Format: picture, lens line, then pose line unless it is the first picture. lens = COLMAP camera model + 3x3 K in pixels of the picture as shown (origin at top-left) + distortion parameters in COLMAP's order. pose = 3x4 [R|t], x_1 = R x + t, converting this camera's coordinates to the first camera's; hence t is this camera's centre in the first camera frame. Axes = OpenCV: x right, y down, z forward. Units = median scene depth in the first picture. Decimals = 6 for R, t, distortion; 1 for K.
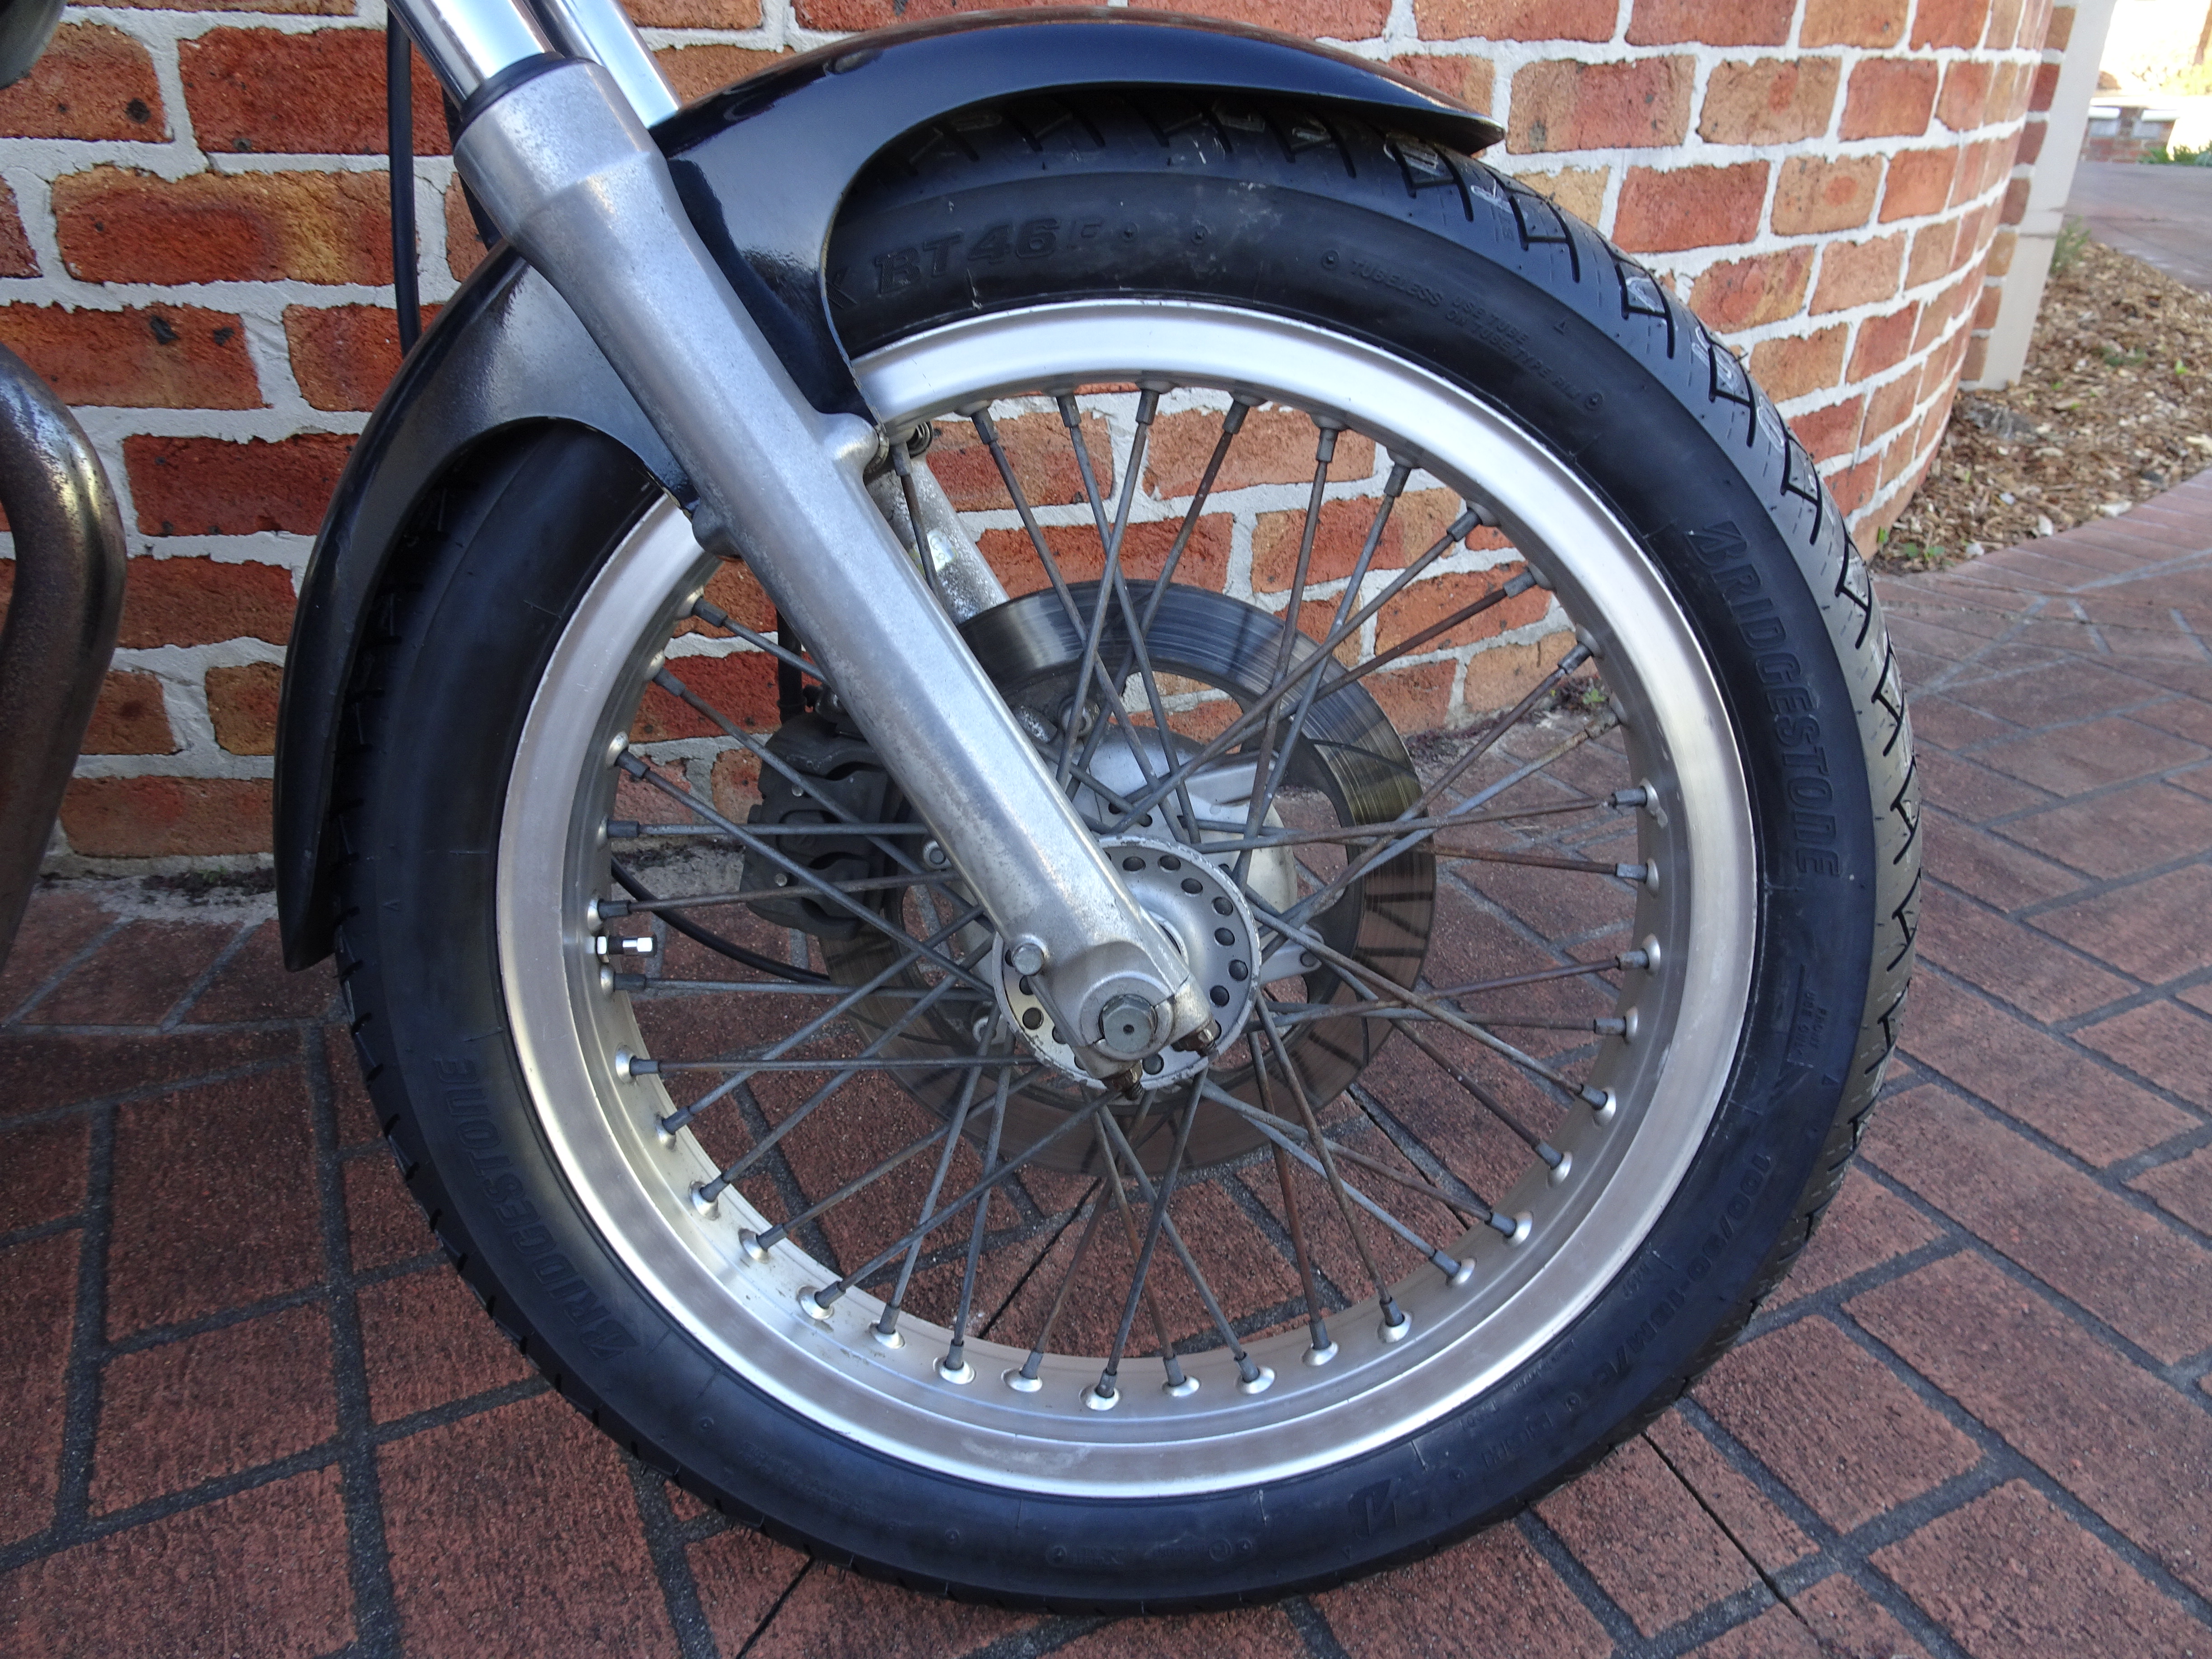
lens RADIAL K [[1573.6, 0, 1107.9], [0, 1573.6, 831.4], [0, 0, 1]] dist [0.011285, -0.001115]
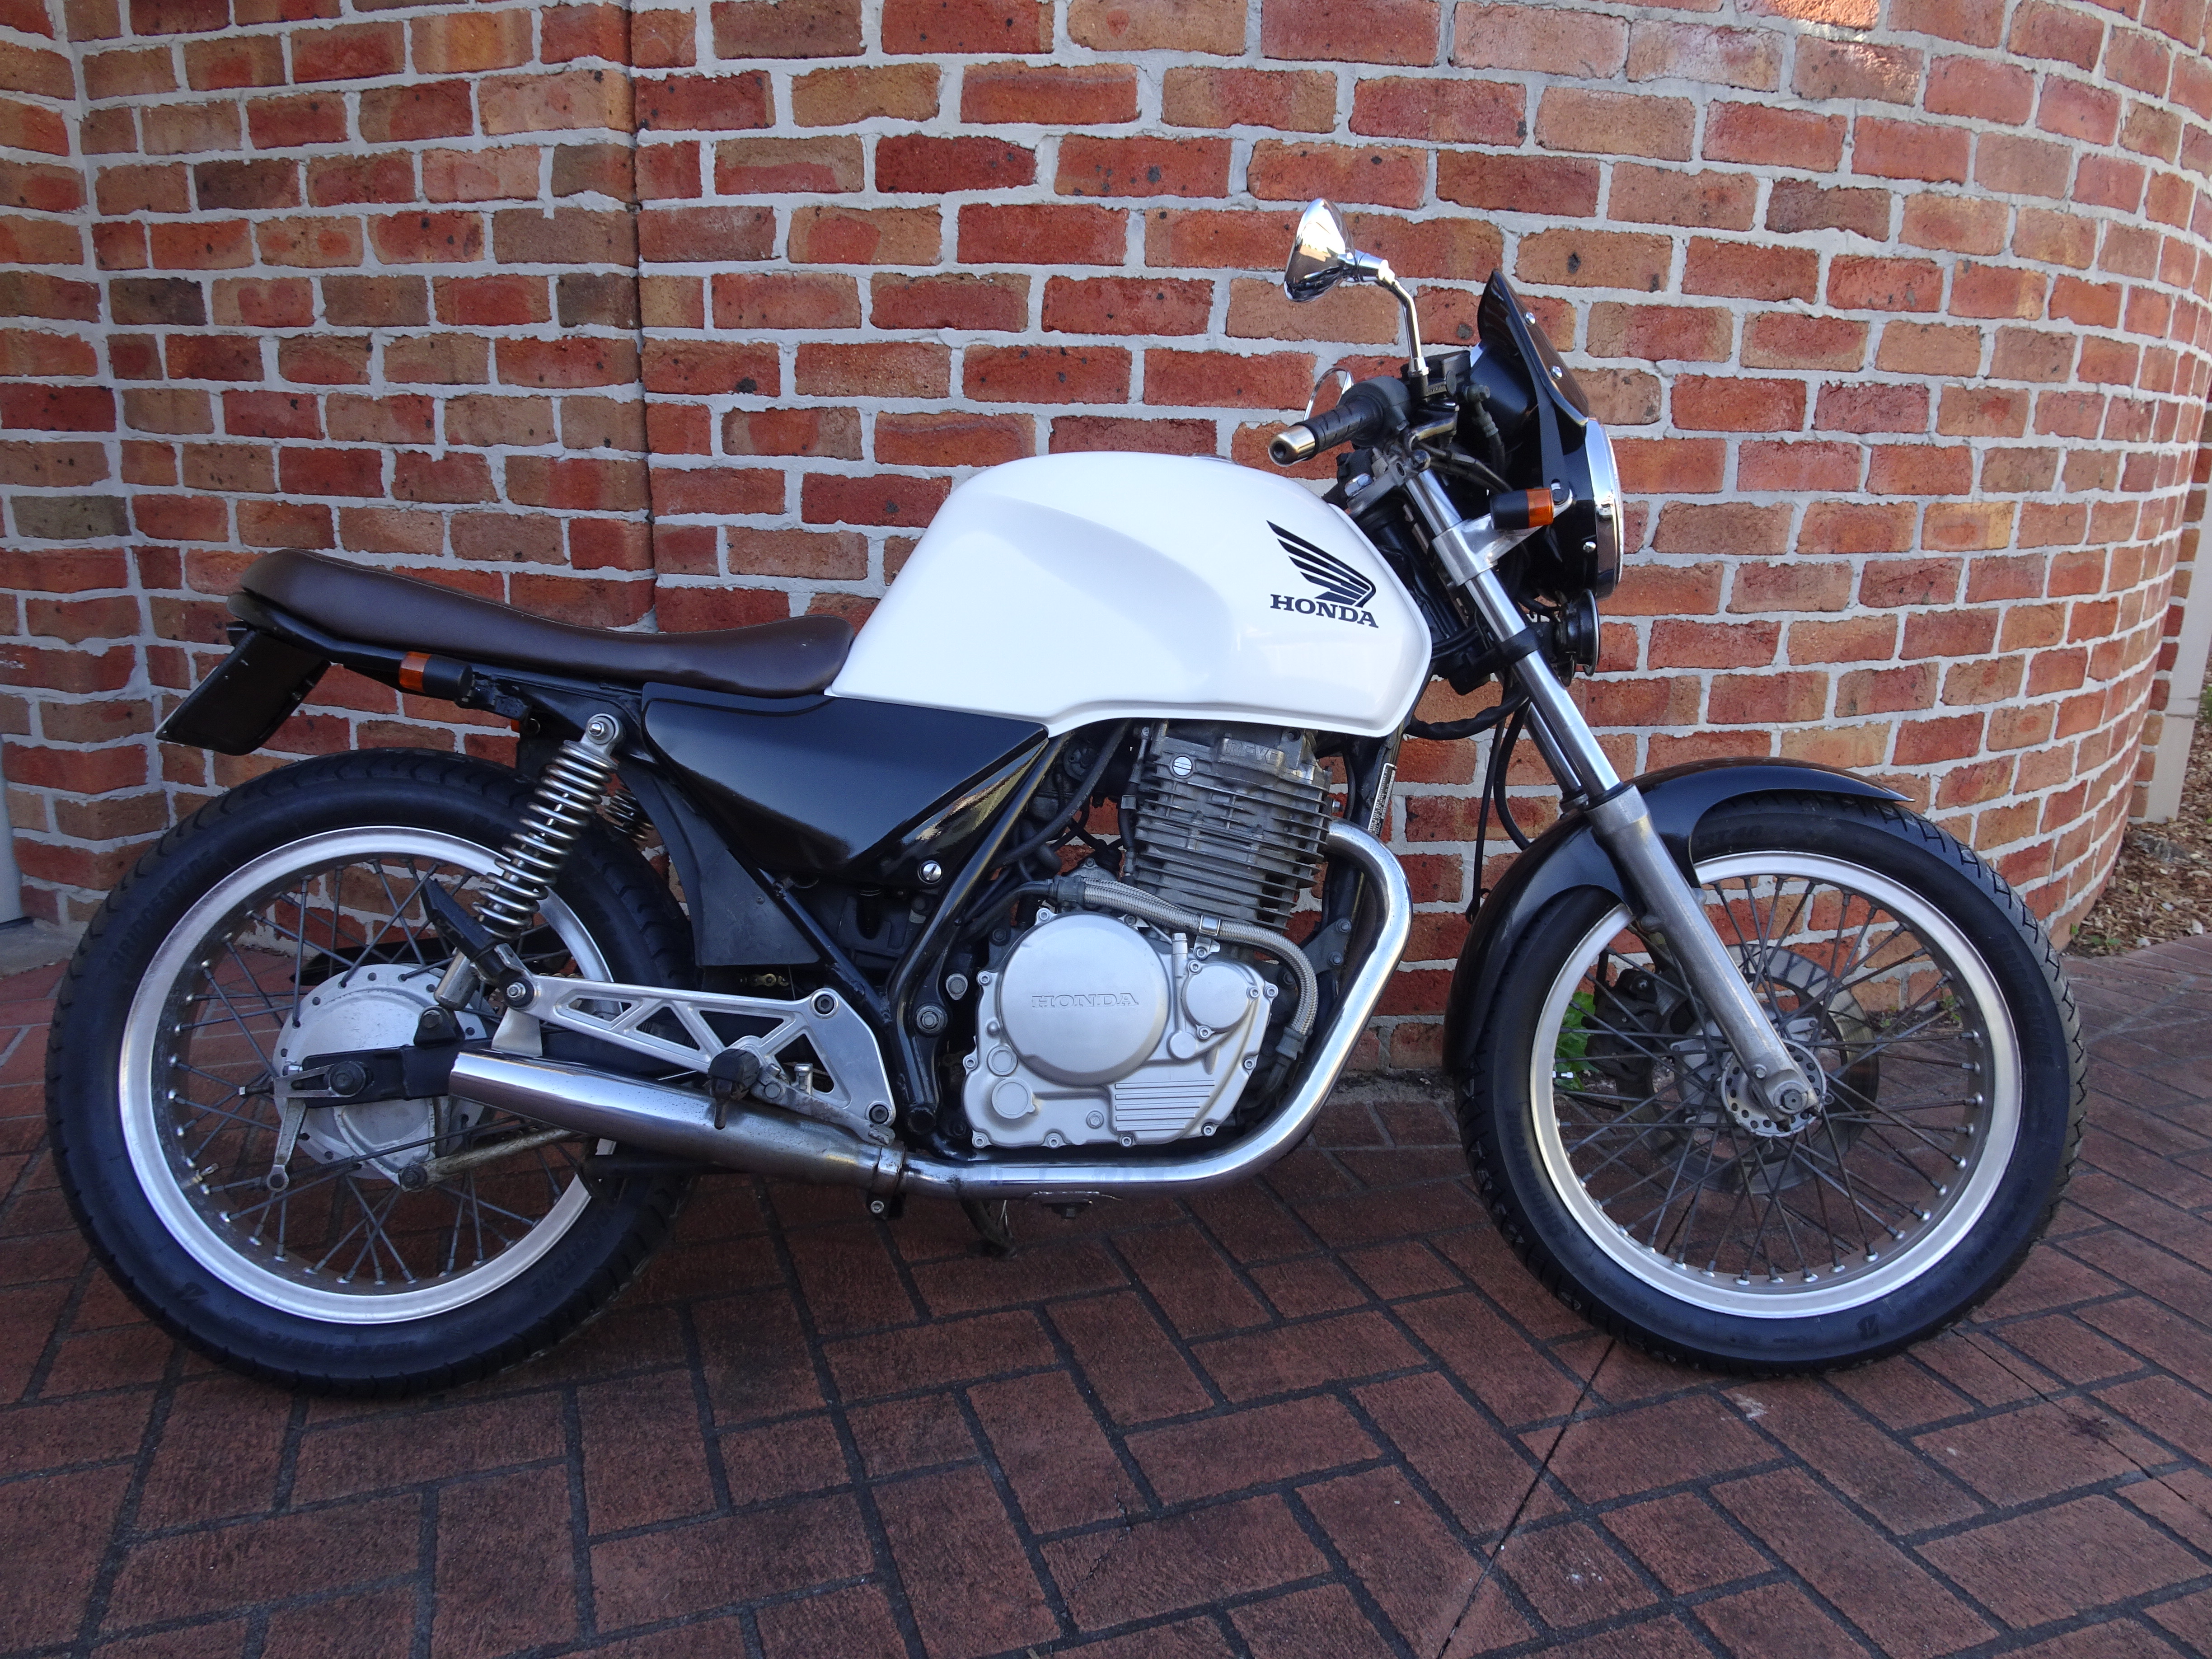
lens RADIAL K [[1573.6, 0, 1101.9], [0, 1573.6, 843.4], [0, 0, 1]] dist [0.011285, -0.001115]
pose [[0.993477, 0.035396, -0.108402, -0.314909], [-0.057211, 0.977025, -0.205302, 0.109863], [0.098644, 0.210165, 0.972677, -0.673006]]
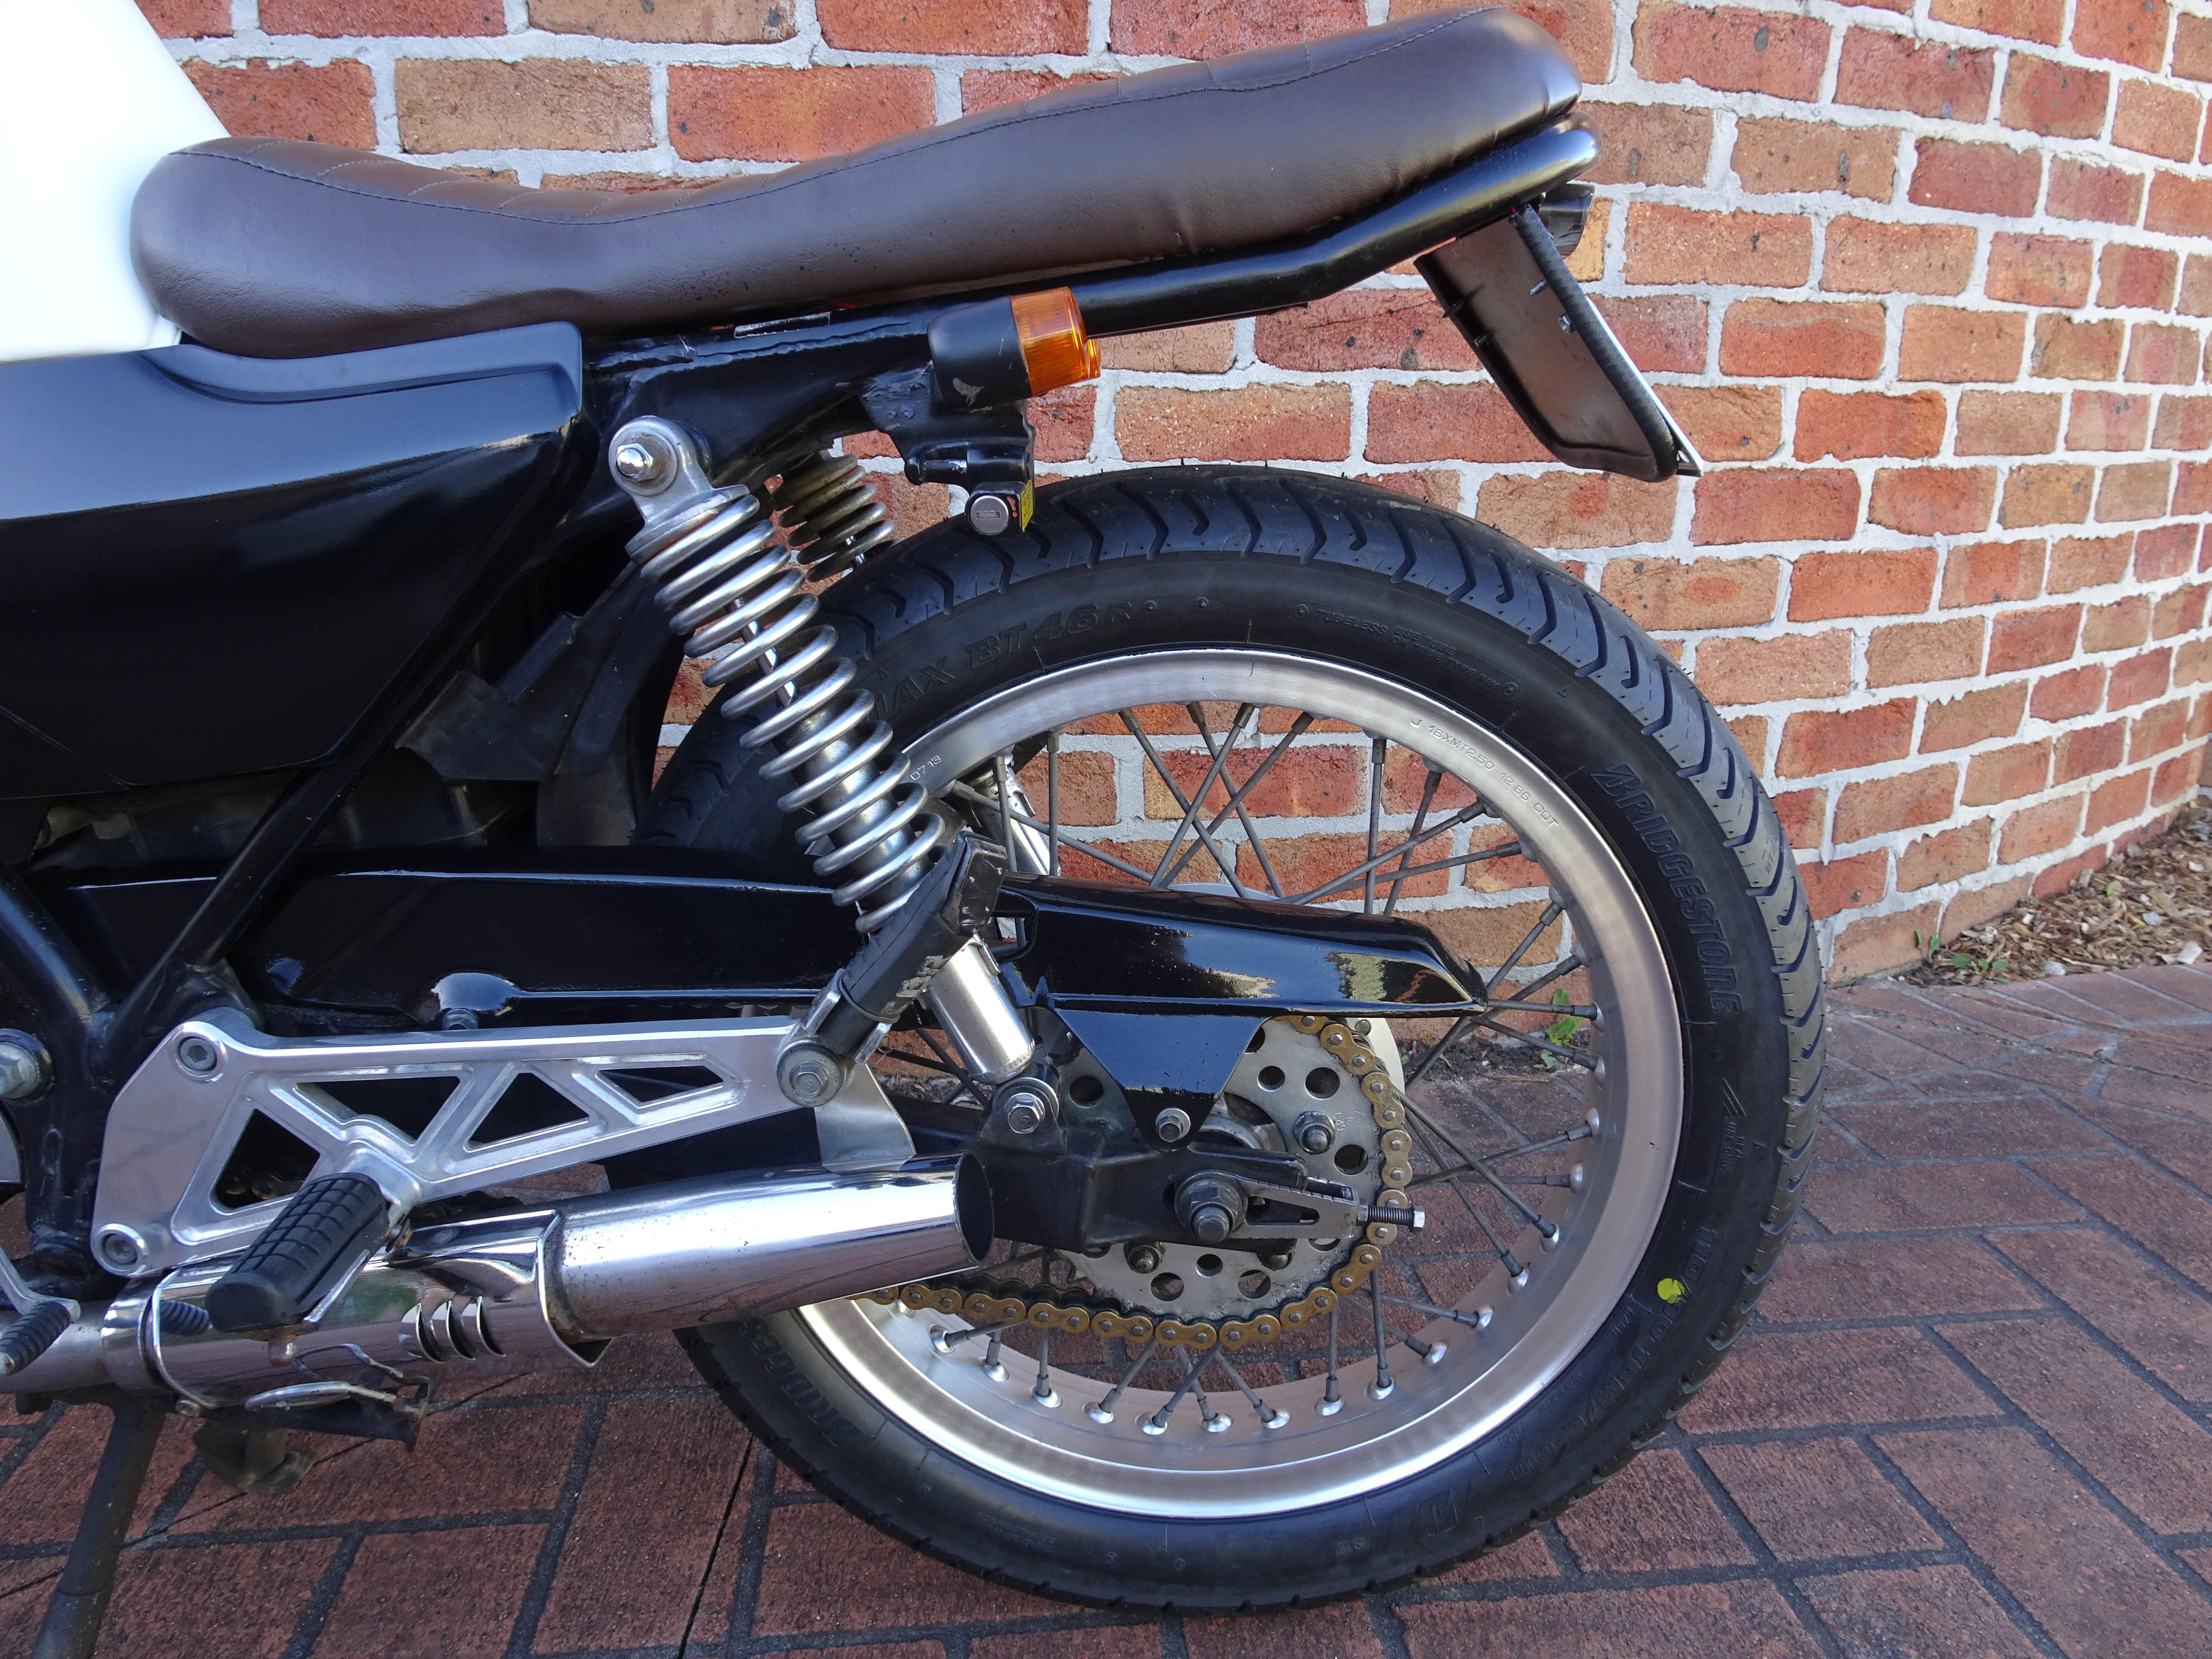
lens RADIAL K [[1573.6, 0, 1110.3], [0, 1573.6, 827.1], [0, 0, 1]] dist [0.011285, -0.001115]
pose [[0.932826, 0.095329, -0.347488, 0.473130], [-0.159586, 0.973930, -0.161220, -0.037115], [0.323060, 0.205844, 0.923721, -0.017105]]
